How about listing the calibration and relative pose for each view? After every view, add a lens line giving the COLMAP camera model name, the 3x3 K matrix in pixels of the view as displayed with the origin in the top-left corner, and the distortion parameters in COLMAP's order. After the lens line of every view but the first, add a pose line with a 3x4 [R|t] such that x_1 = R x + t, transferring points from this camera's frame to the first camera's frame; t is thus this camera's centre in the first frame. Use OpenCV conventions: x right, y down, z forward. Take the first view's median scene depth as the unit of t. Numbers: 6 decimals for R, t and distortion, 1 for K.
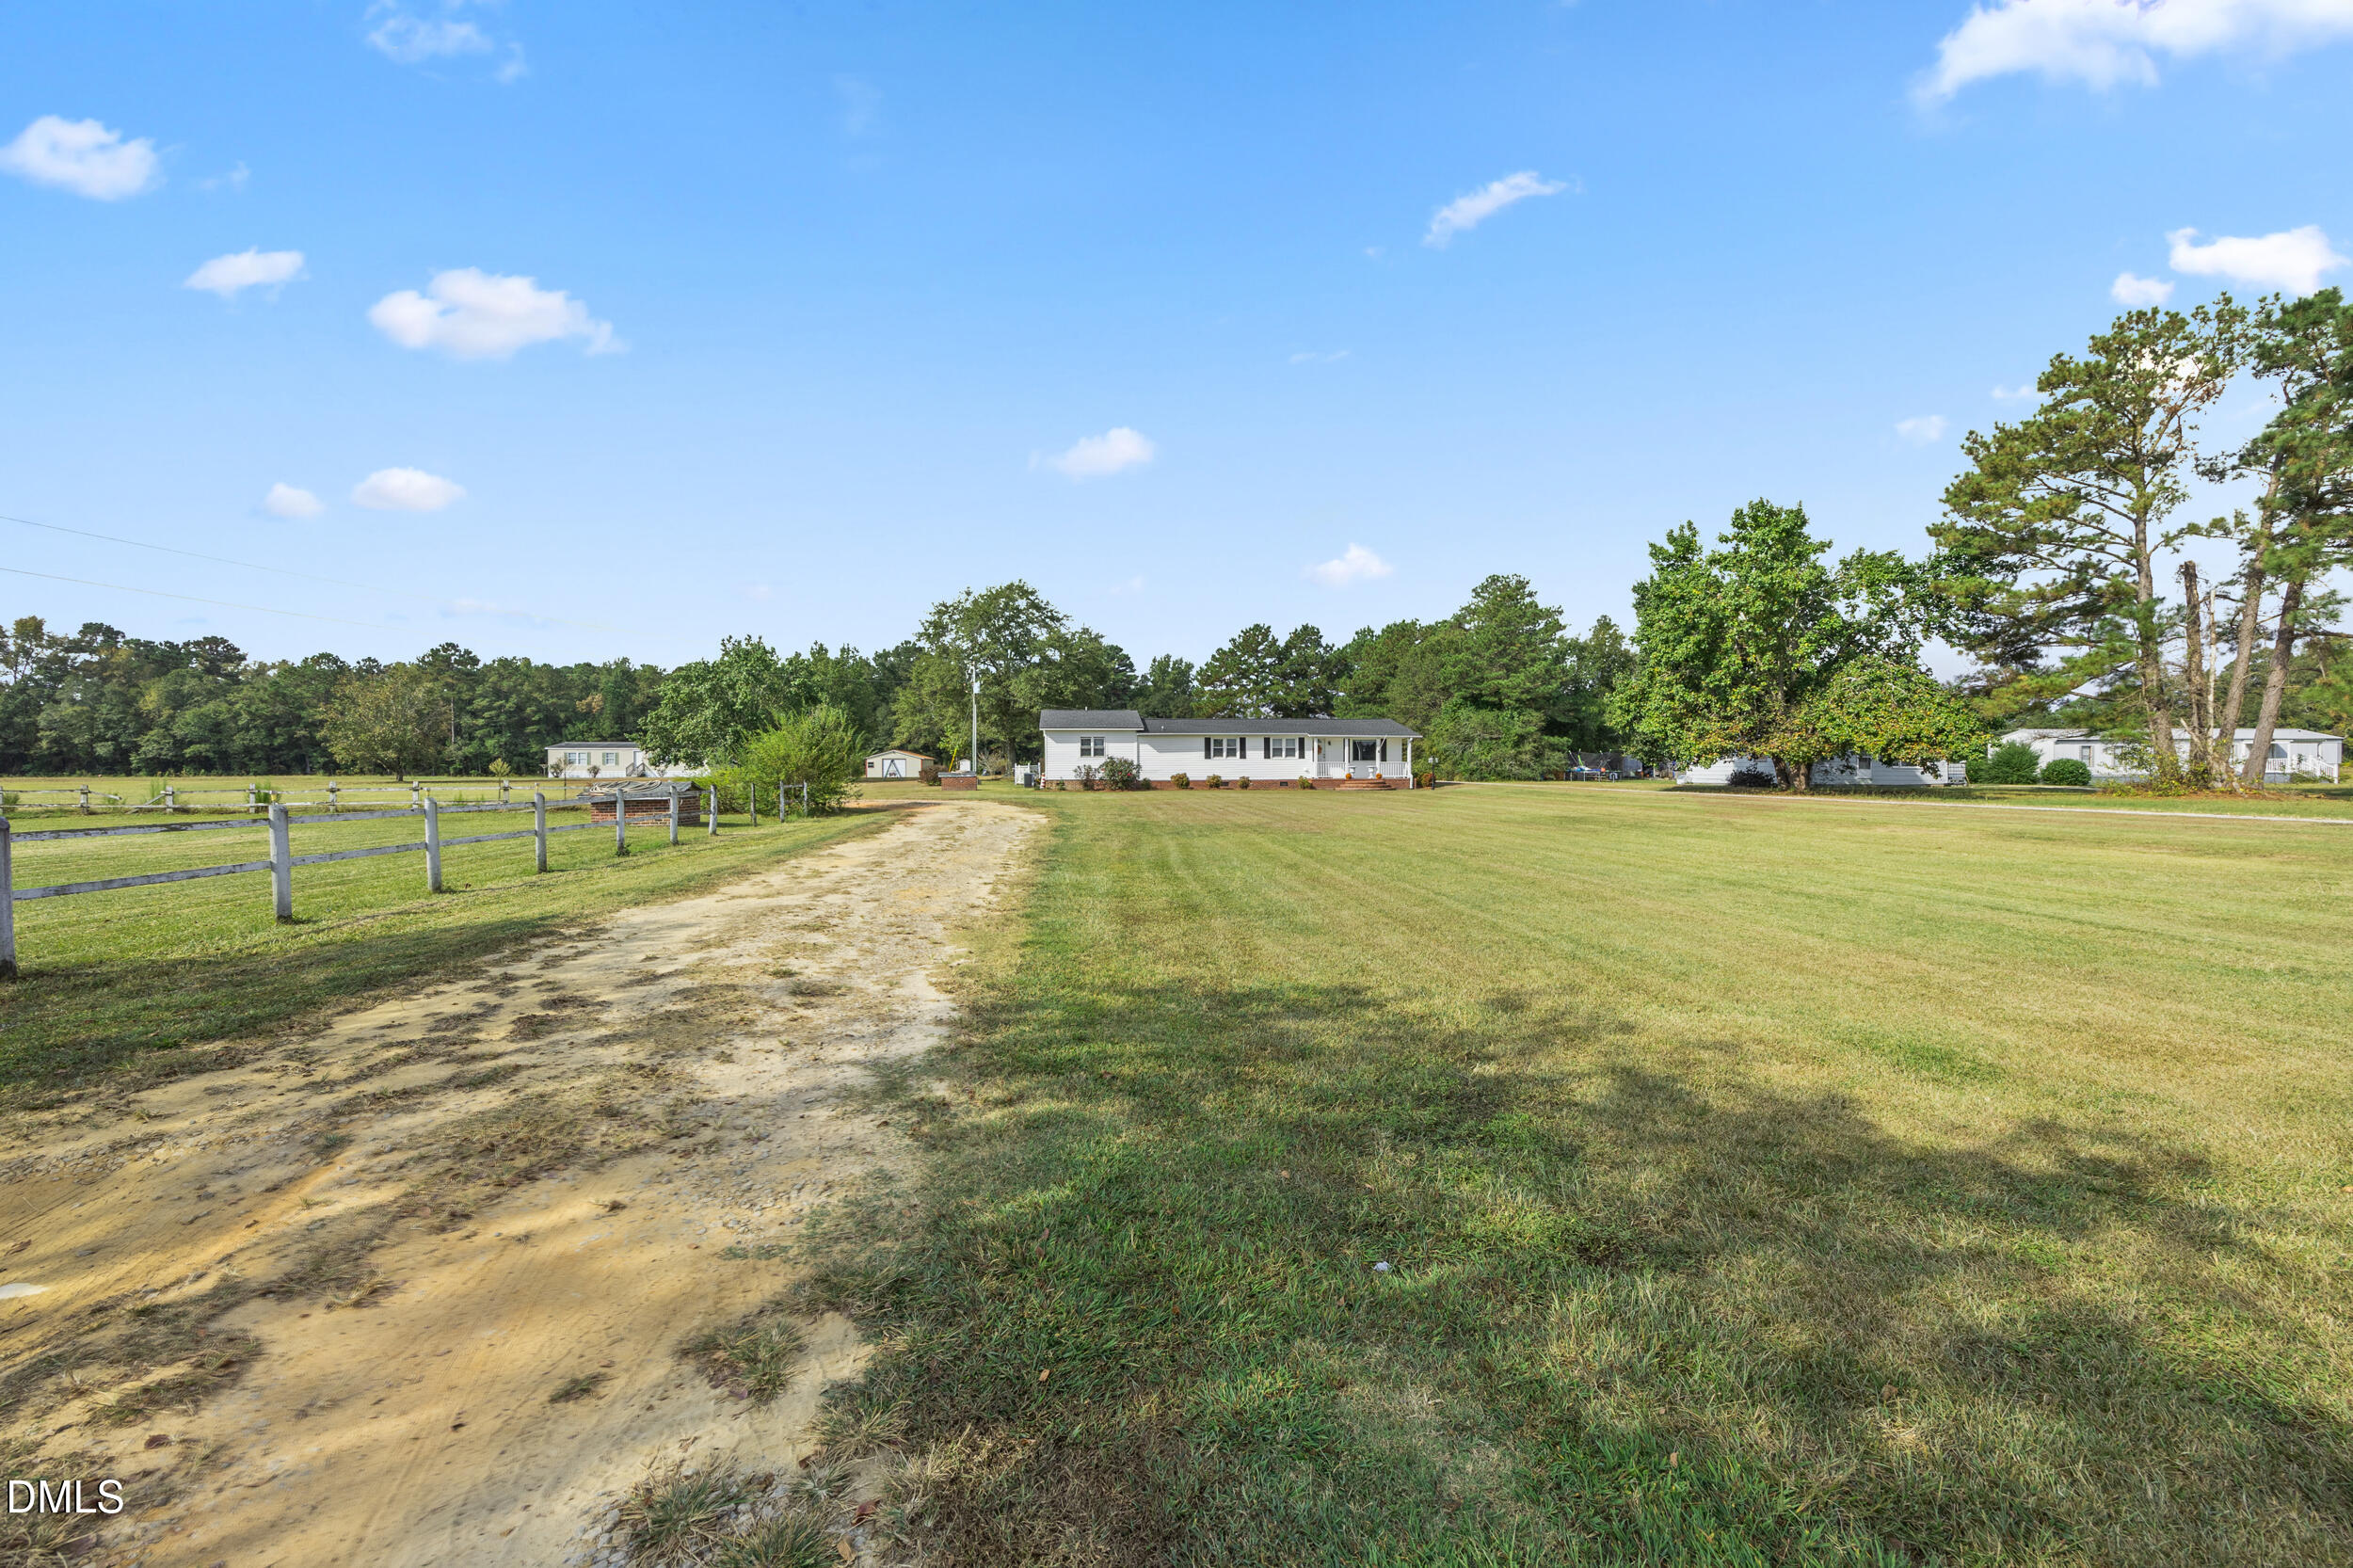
lens RADIAL K [[887.3, 0, 1175.3], [0, 887.3, 795.4], [0, 0, 1]] dist [-0.004842, -0.000100]
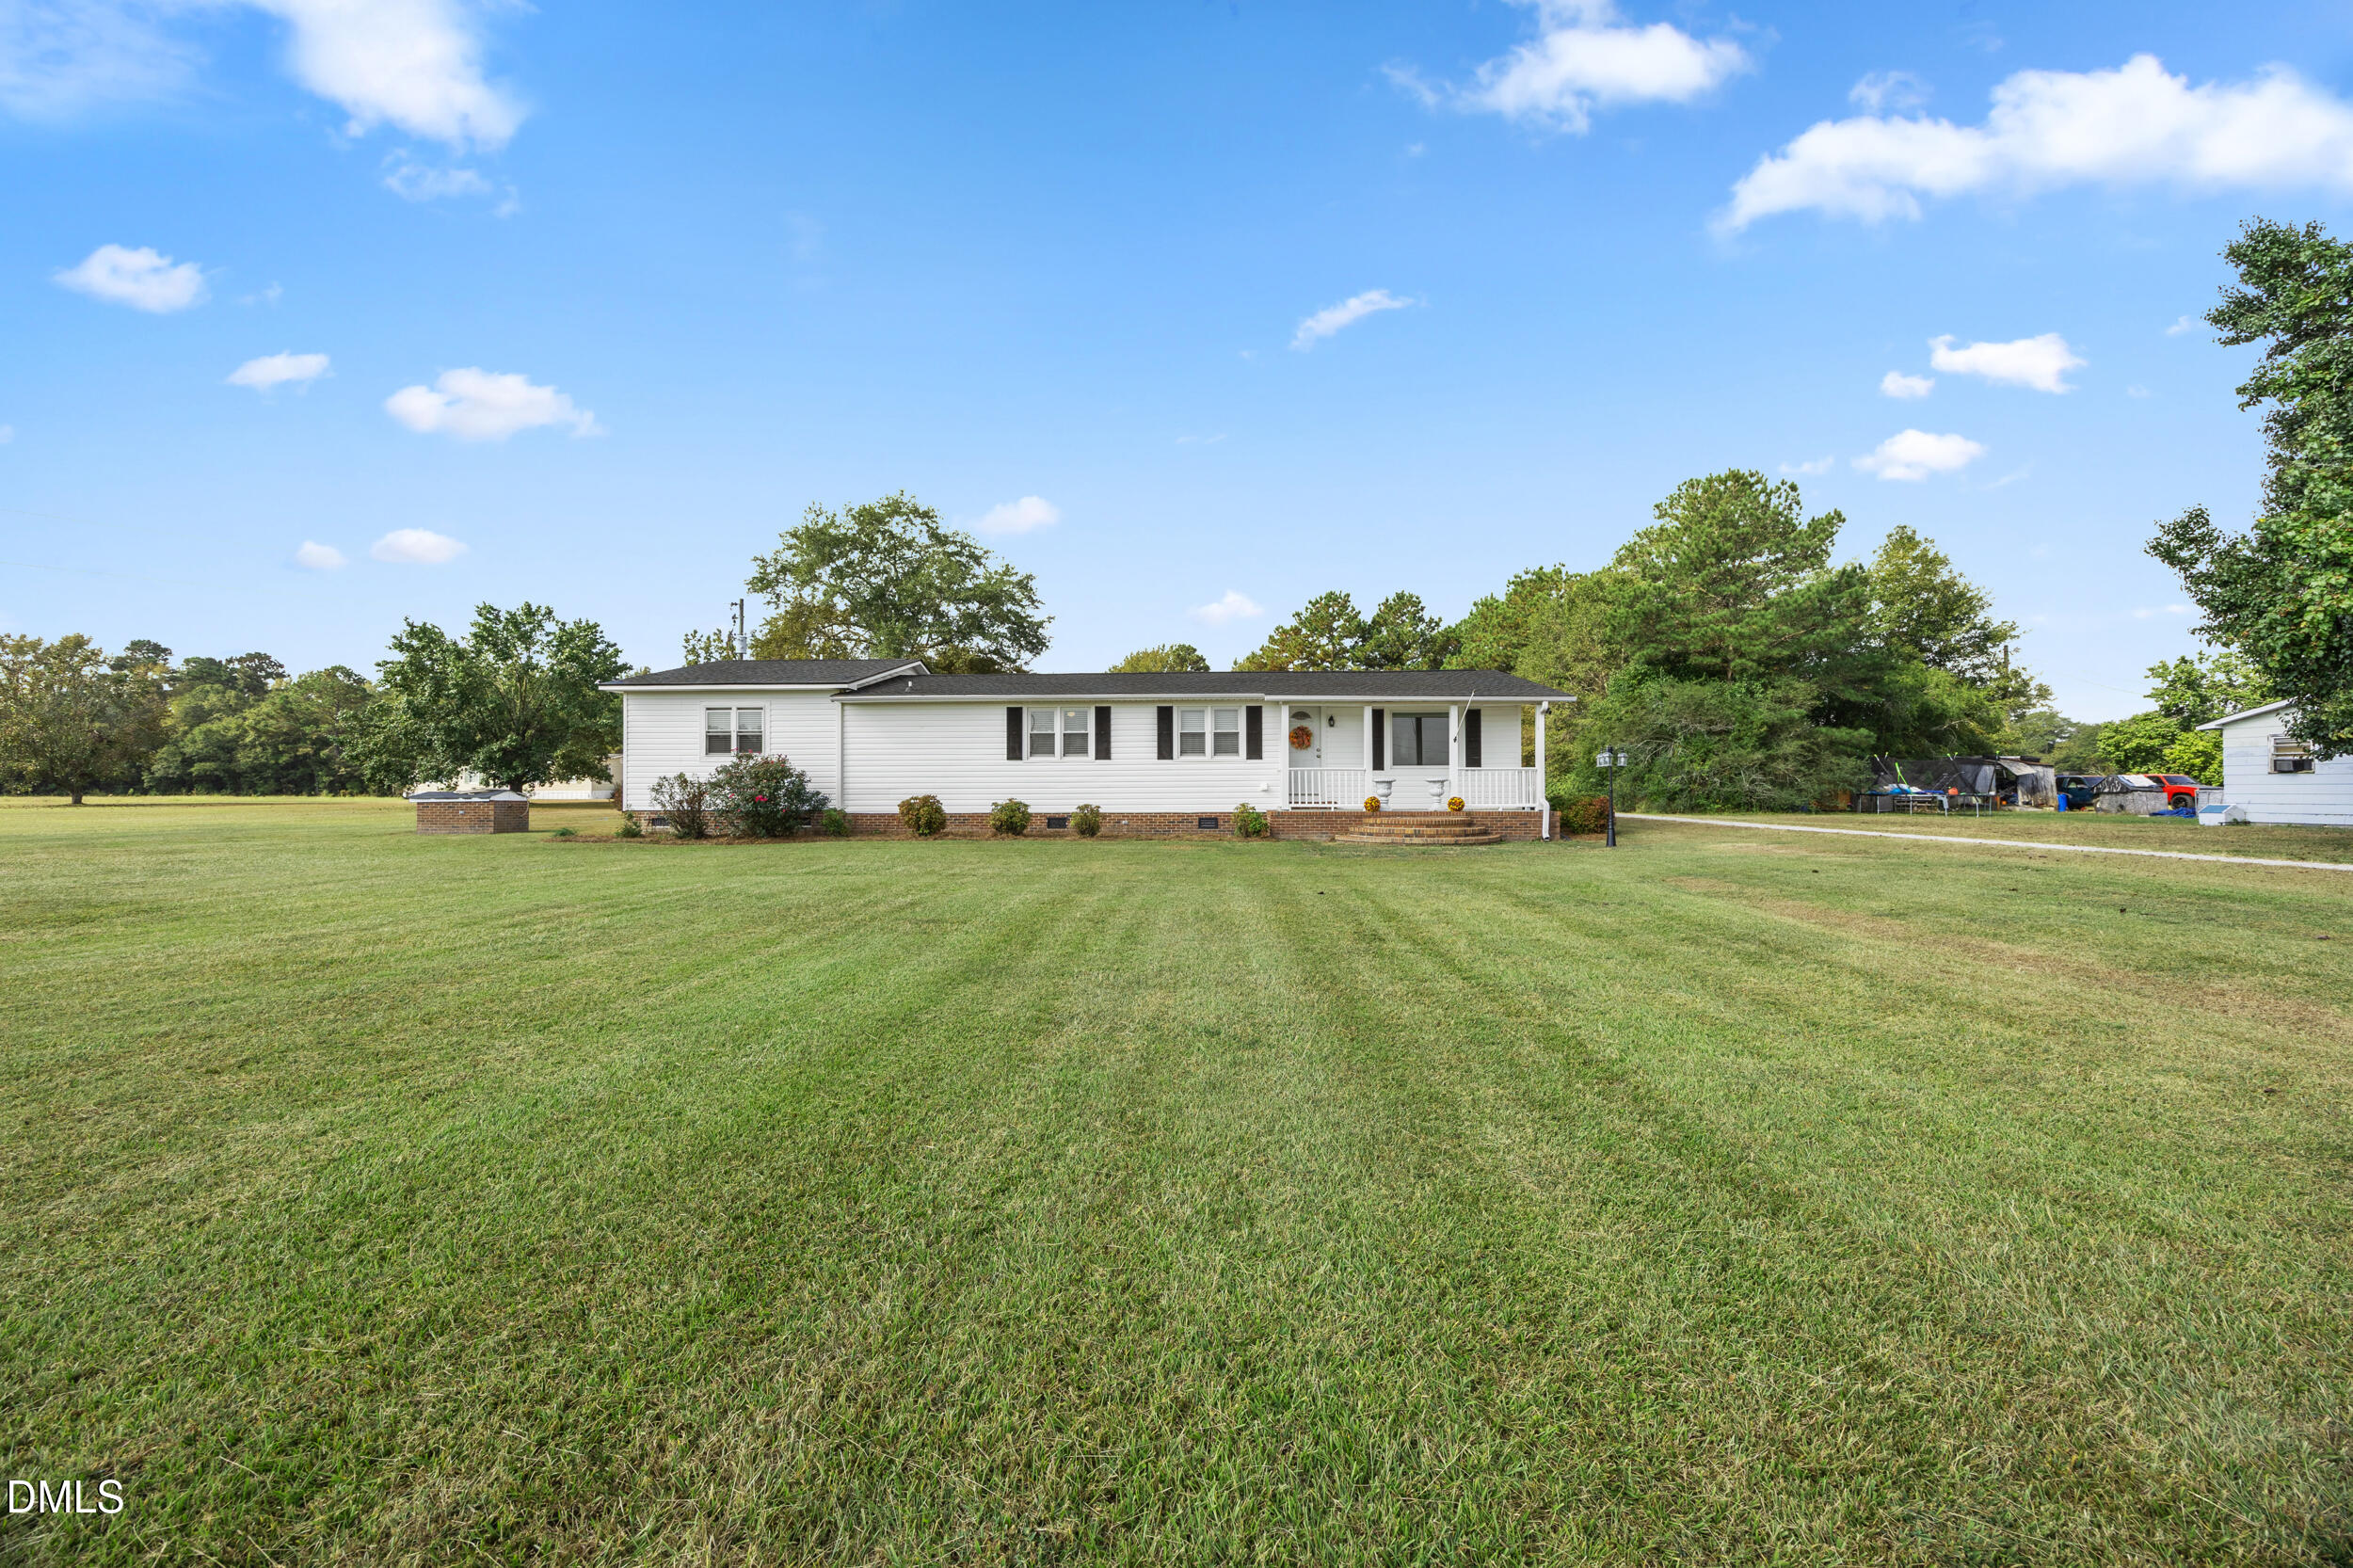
lens RADIAL K [[887.3, 0, 1174.3], [0, 887.3, 777.0], [0, 0, 1]] dist [-0.004842, -0.000100]
pose [[0.988863, -0.000535, -0.148827, 0.092086], [-0.006345, 0.998933, -0.045750, -0.008560], [0.148693, 0.046185, 0.987804, 0.336053]]
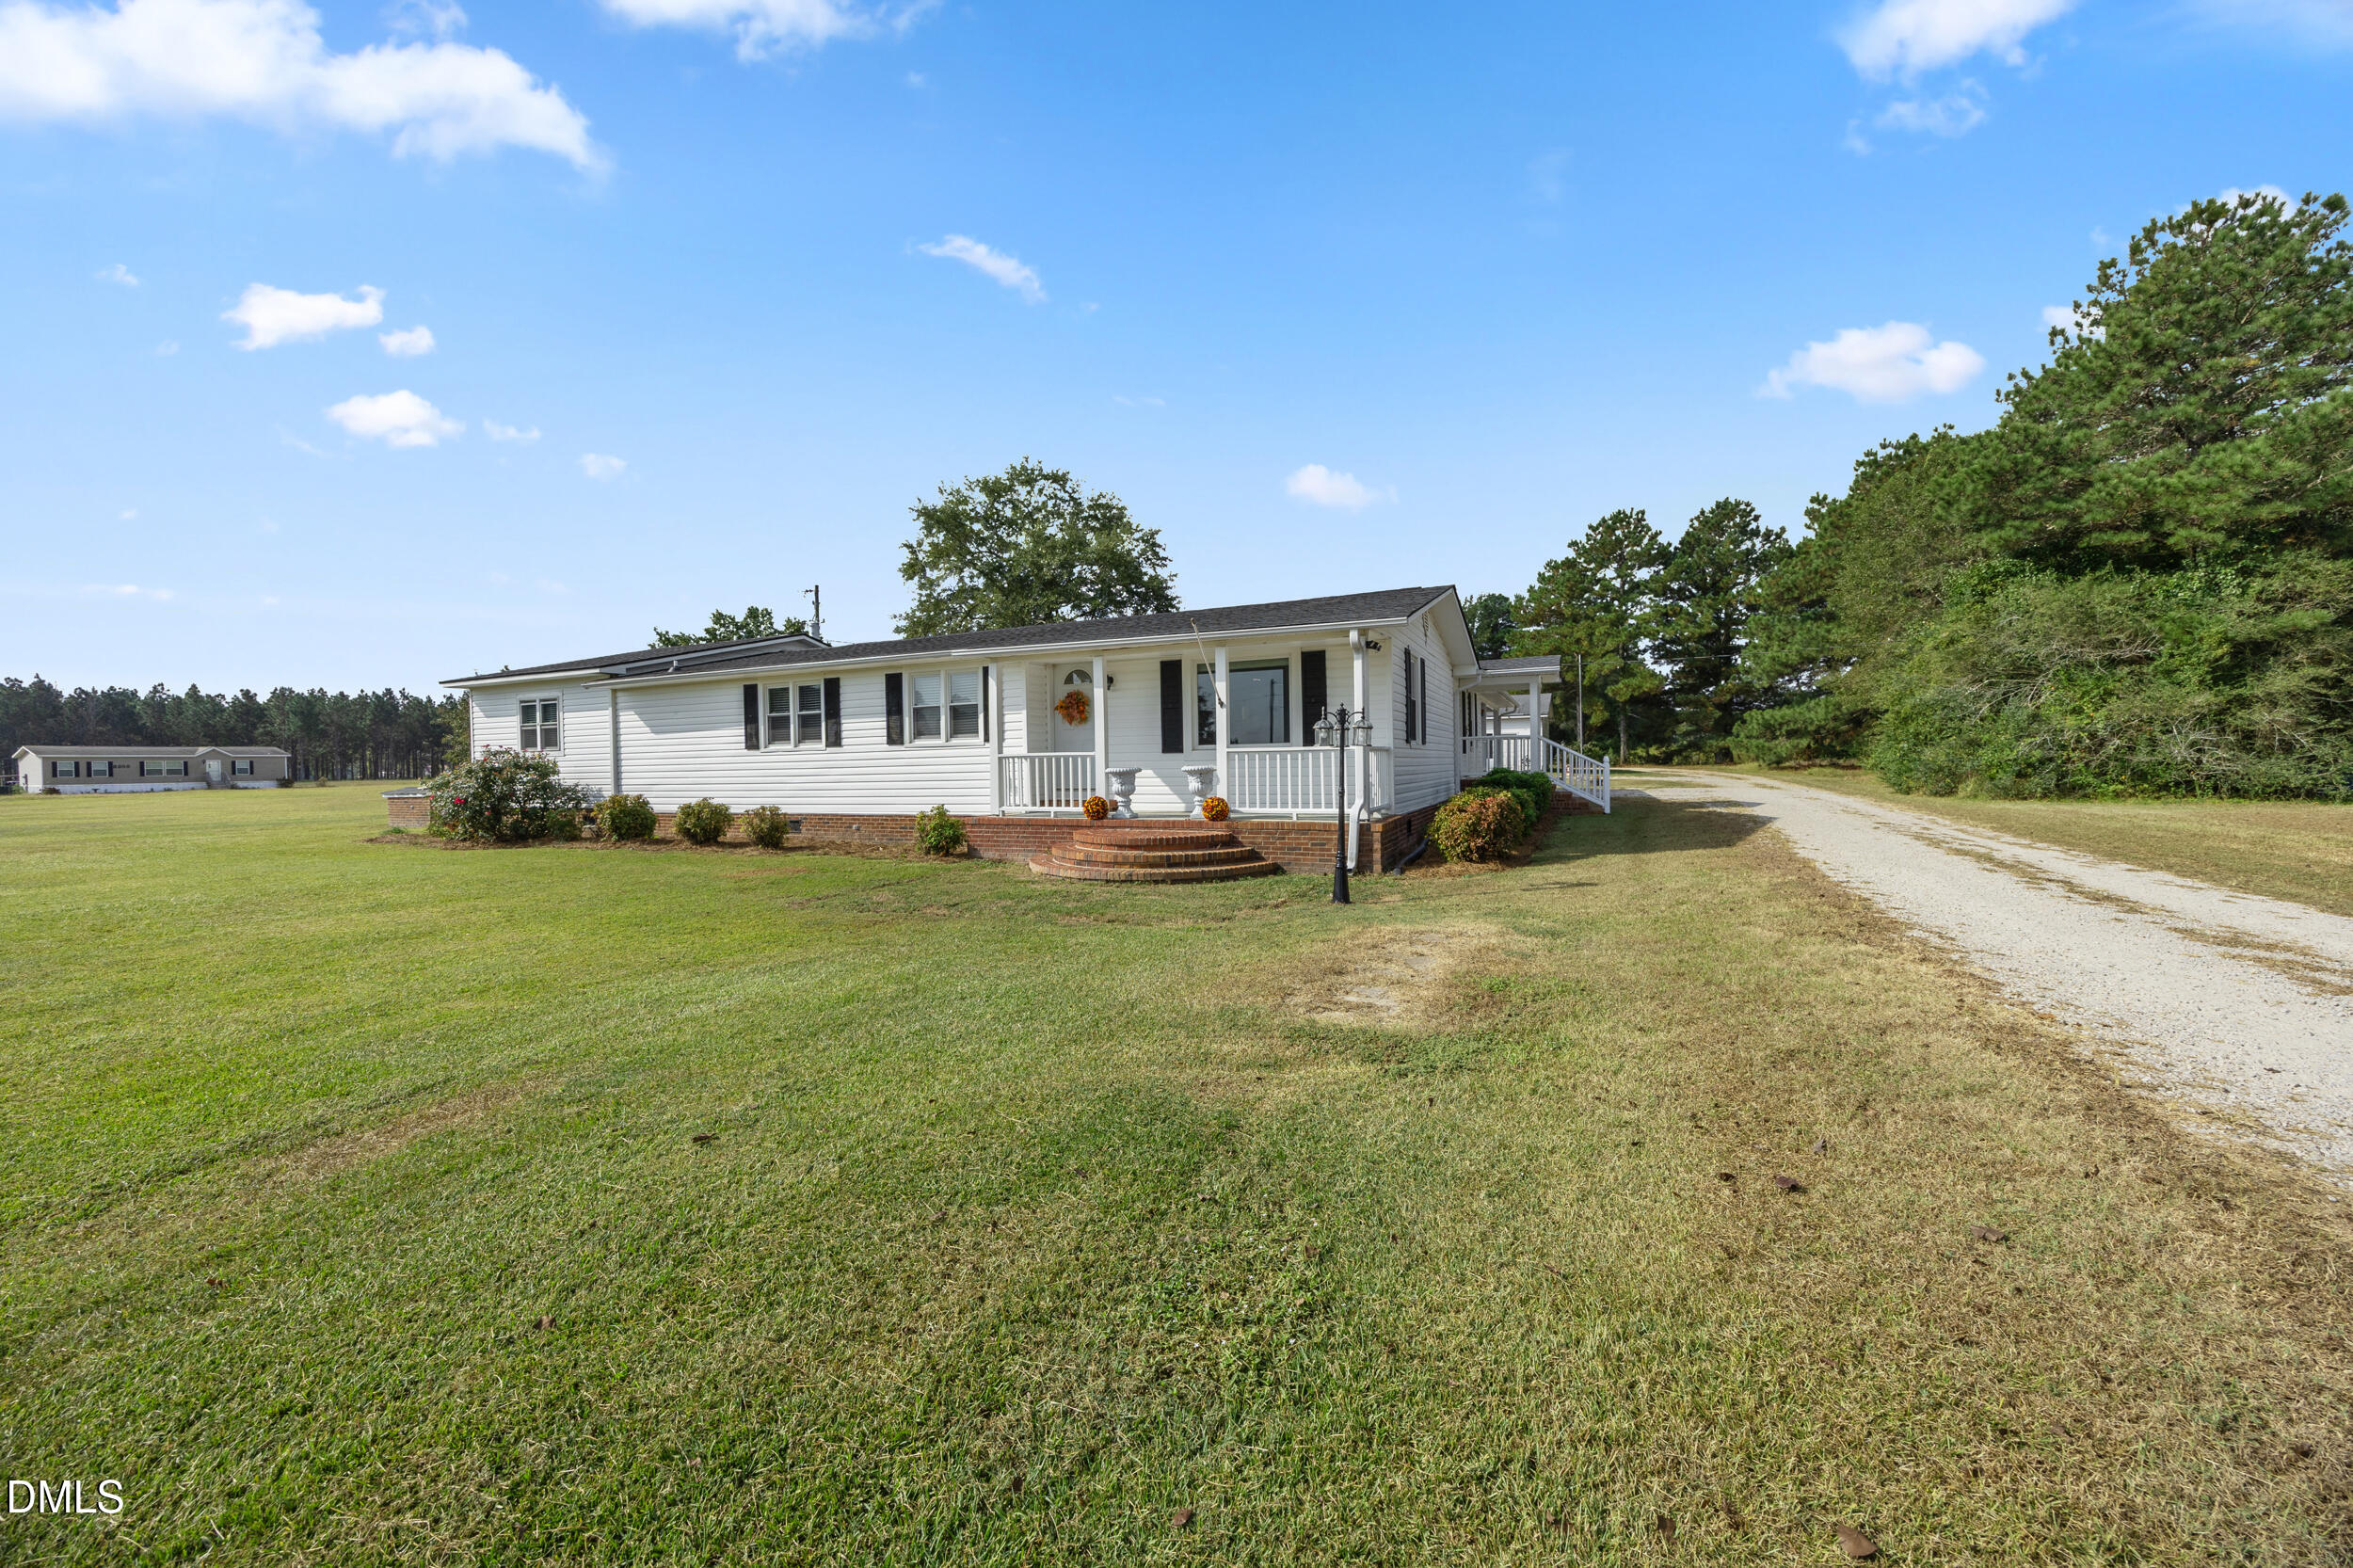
lens RADIAL K [[887.3, 0, 1165.1], [0, 887.3, 781.4], [0, 0, 1]] dist [-0.004842, -0.000100]
pose [[0.847152, 0.000639, -0.531350, 0.187542], [-0.002782, 0.999991, -0.003233, -0.015633], [0.531343, 0.004217, 0.847146, 0.438856]]
